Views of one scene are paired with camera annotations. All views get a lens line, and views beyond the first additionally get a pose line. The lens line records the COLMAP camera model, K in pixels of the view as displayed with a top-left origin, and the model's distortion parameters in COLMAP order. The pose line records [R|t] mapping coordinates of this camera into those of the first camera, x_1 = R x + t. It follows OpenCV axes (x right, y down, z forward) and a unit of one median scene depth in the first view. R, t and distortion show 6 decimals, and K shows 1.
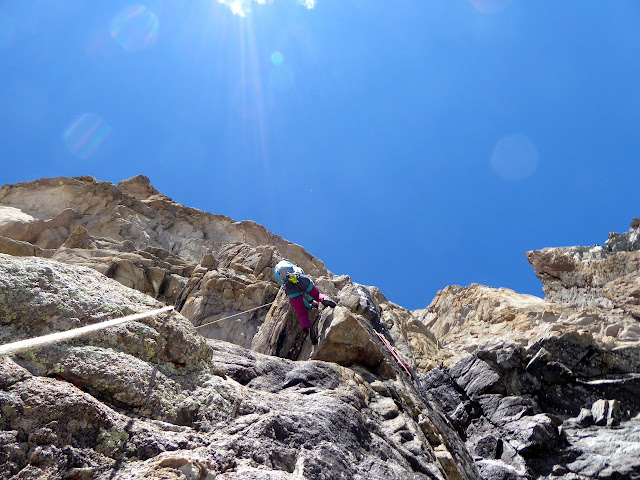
lens RADIAL K [[456.3, 0, 320.0], [0, 456.3, 240.0], [0, 0, 1]] dist [-0.006098, 0.000054]
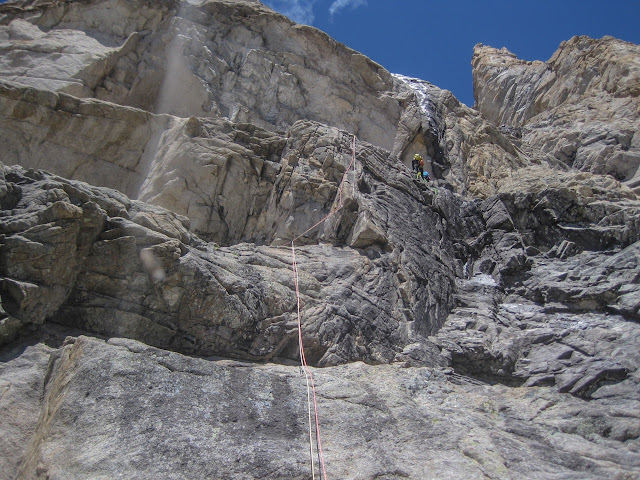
lens RADIAL K [[585.2, 0, 320.0], [0, 585.2, 240.0], [0, 0, 1]] dist [-0.009927, 0.004655]
pose [[0.990208, 0.013230, -0.138972, 0.037788], [0.048303, 0.901538, 0.429995, -0.168767], [0.130977, -0.432498, 0.892071, -0.262191]]
